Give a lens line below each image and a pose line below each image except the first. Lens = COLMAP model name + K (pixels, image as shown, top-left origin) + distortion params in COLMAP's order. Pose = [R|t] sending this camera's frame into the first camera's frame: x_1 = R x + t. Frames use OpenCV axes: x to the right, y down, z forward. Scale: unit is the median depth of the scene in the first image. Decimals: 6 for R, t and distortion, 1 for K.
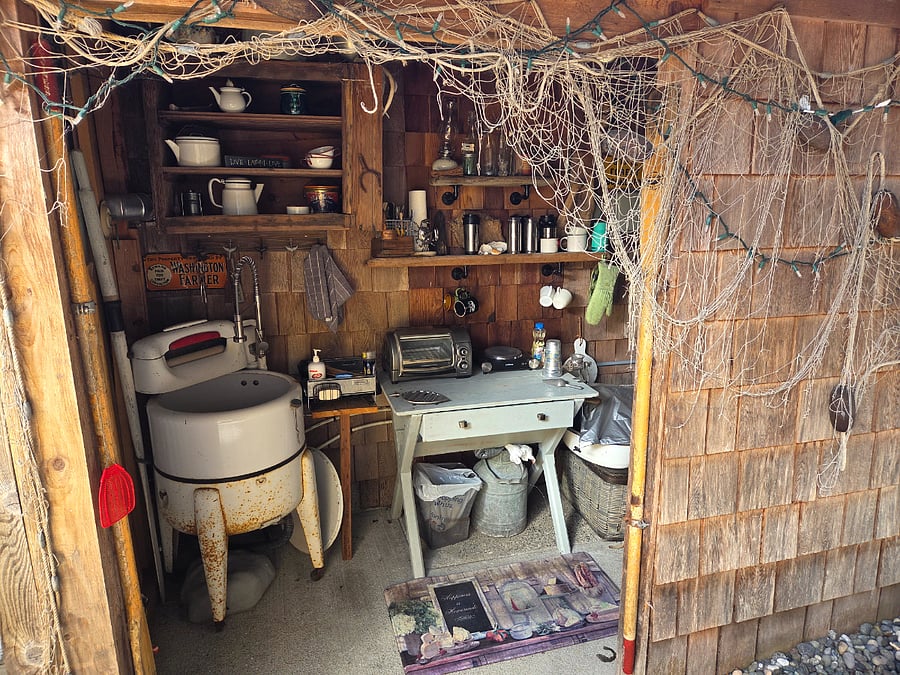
lens RADIAL K [[599.3, 0, 444.7], [0, 599.3, 342.9], [0, 0, 1]] dist [0.057428, -0.050358]
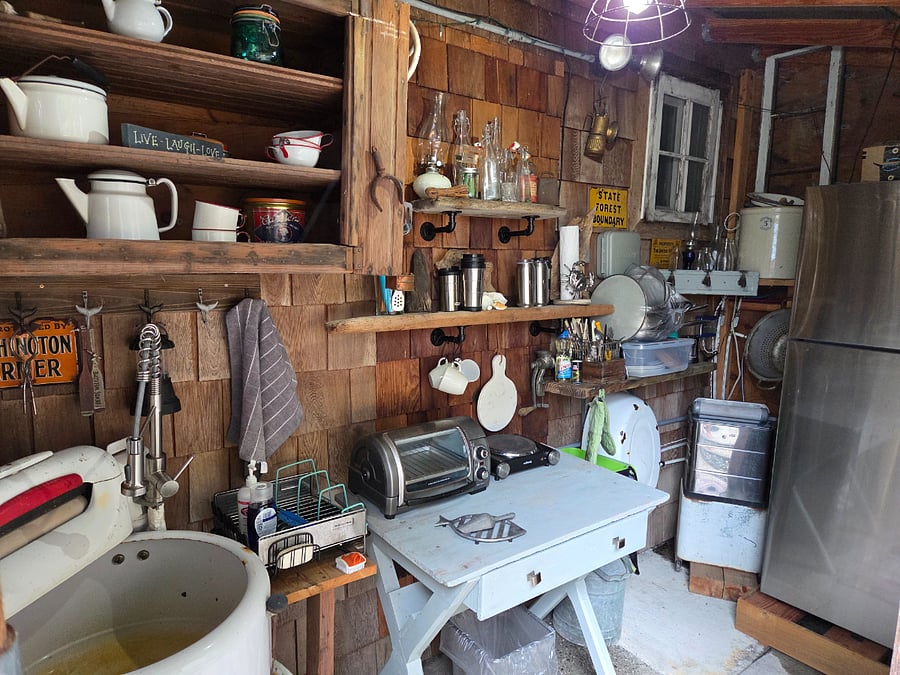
lens RADIAL K [[599.3, 0, 444.7], [0, 599.3, 342.9], [0, 0, 1]] dist [0.057428, -0.050358]
pose [[0.933478, -0.038032, 0.356614, -0.250856], [0.067882, 0.995124, -0.071562, -0.065512], [-0.352153, 0.091009, 0.931507, 0.387293]]
